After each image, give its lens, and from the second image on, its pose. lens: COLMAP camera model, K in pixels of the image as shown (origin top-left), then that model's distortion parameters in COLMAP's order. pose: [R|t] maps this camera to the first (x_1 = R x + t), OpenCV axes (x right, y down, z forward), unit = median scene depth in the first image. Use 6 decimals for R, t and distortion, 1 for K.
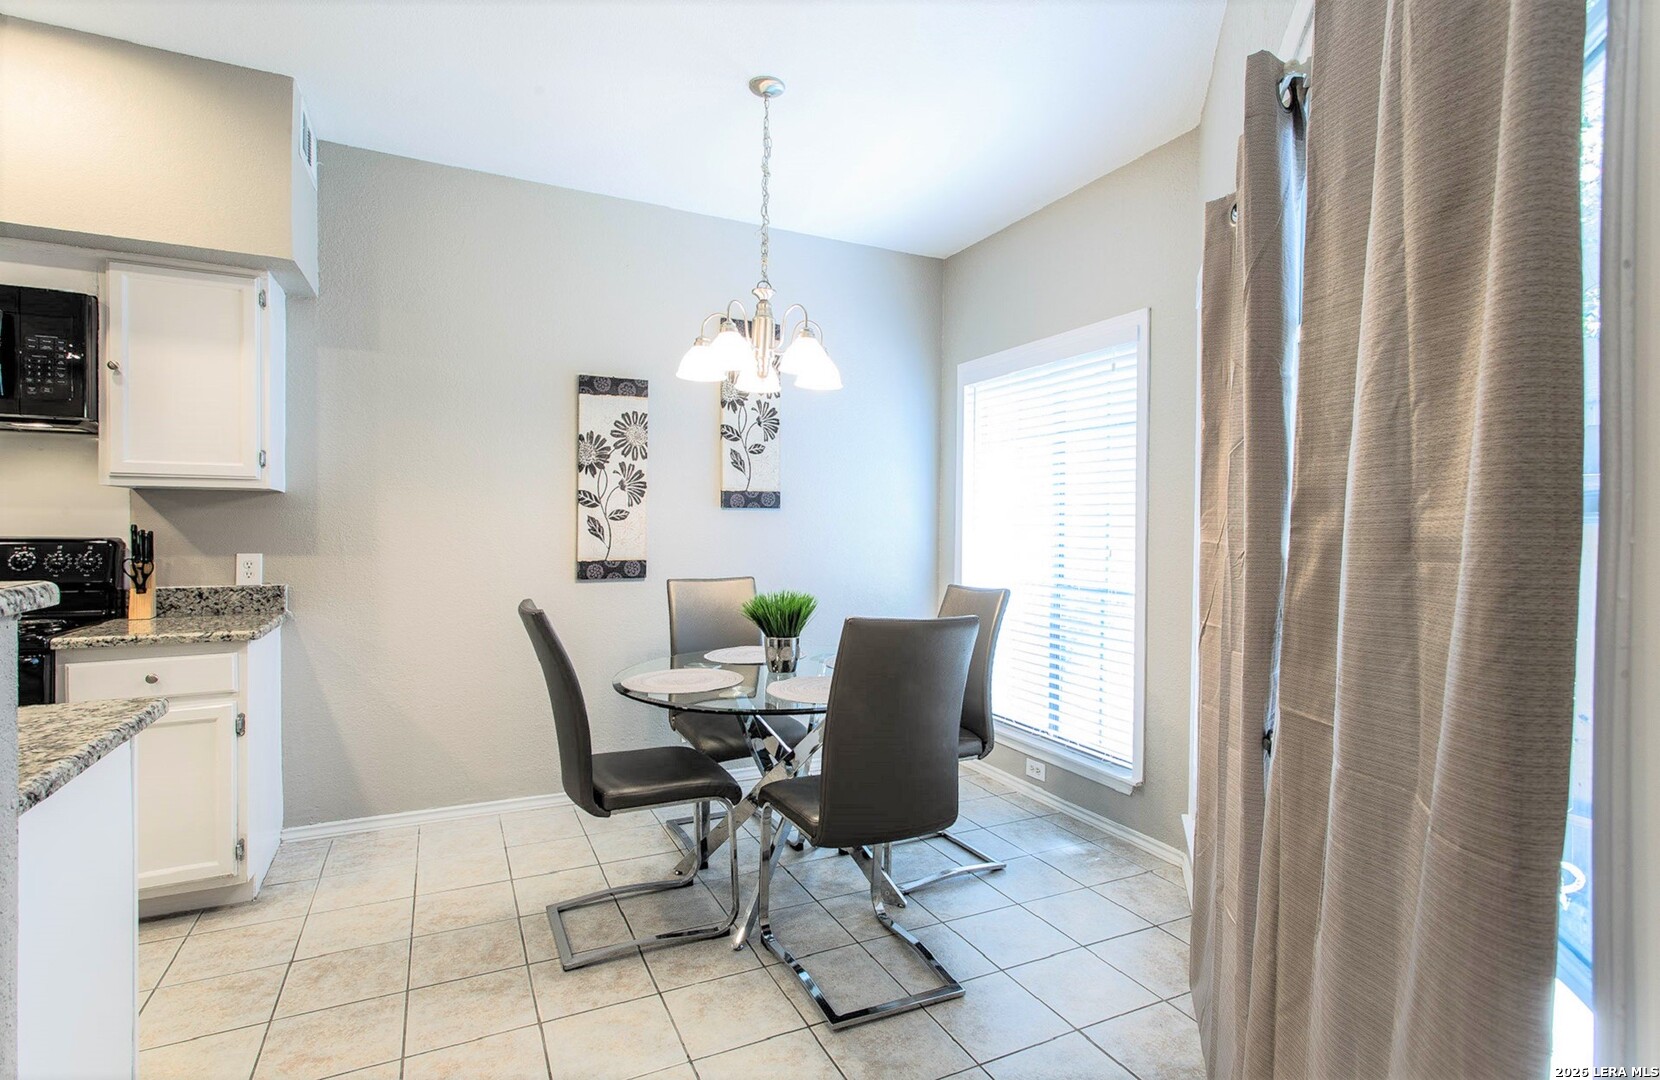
lens RADIAL K [[830.2, 0, 900.0], [0, 830.2, 531.2], [0, 0, 1]] dist [-0.034478, 0.000126]
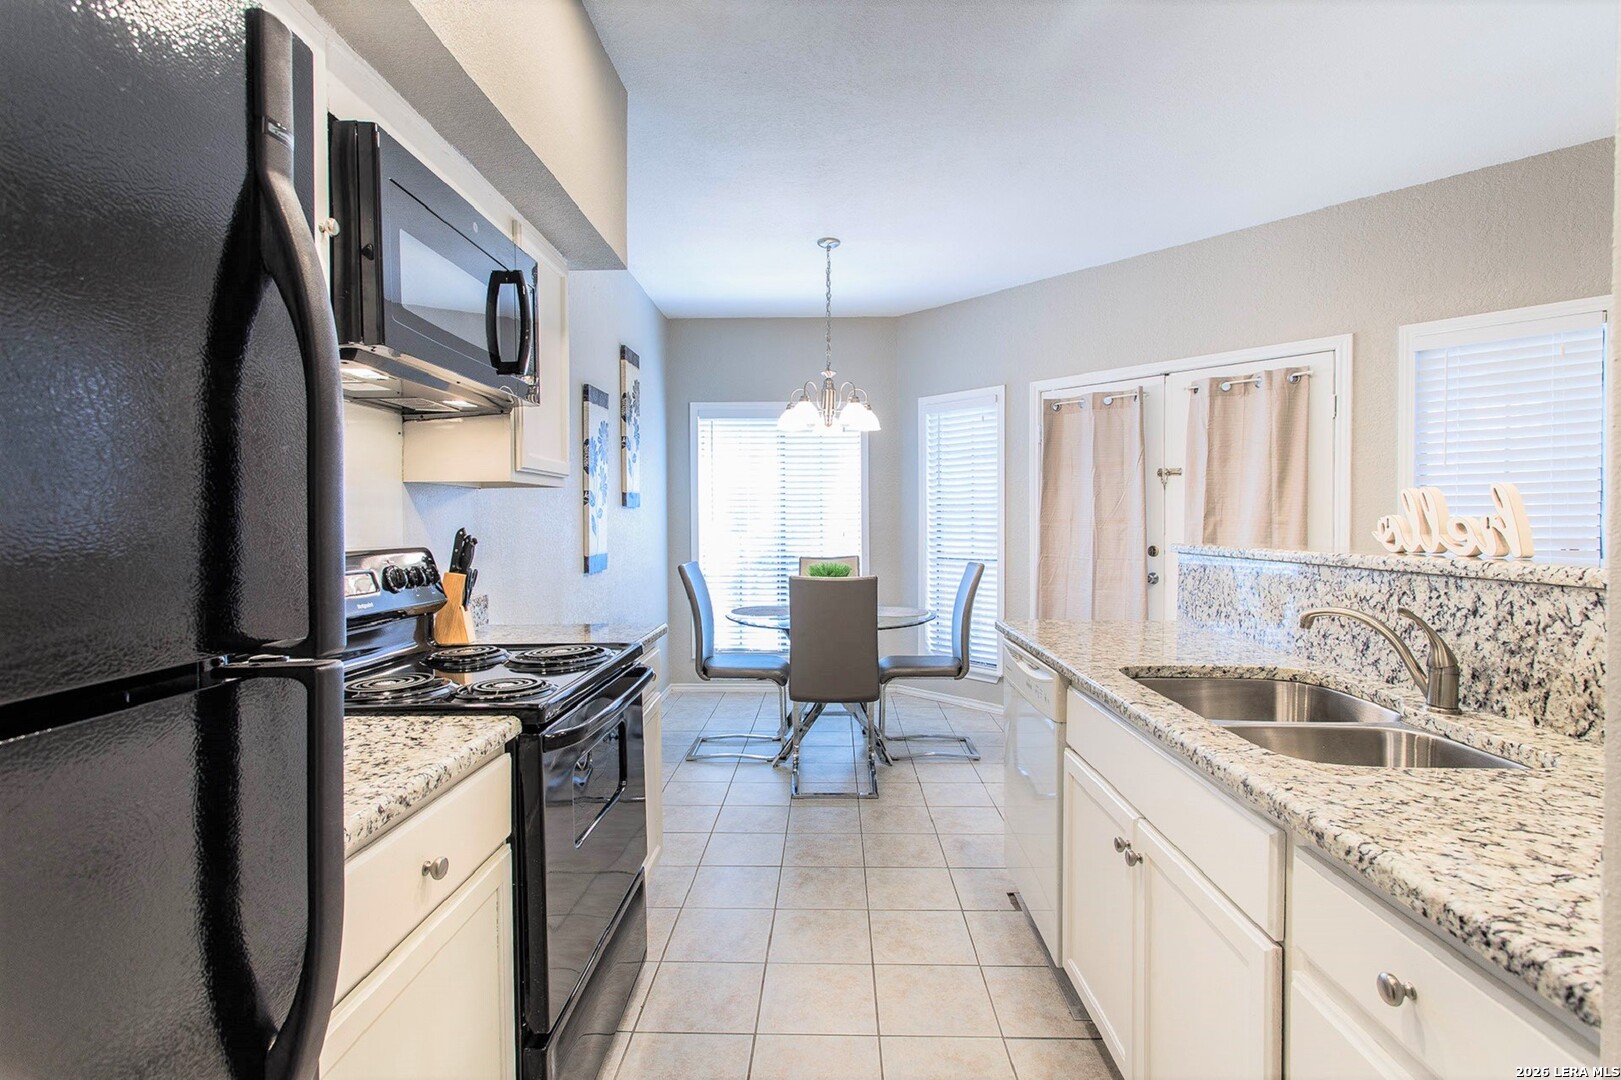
lens RADIAL K [[767.7, 0, 817.3], [0, 767.7, 530.8], [0, 0, 1]] dist [0.001318, 0.000298]
pose [[0.500315, -0.022073, 0.865562, -1.023567], [0.015065, 0.999746, 0.016787, -0.006494], [-0.865713, 0.004641, 0.500520, 0.198133]]
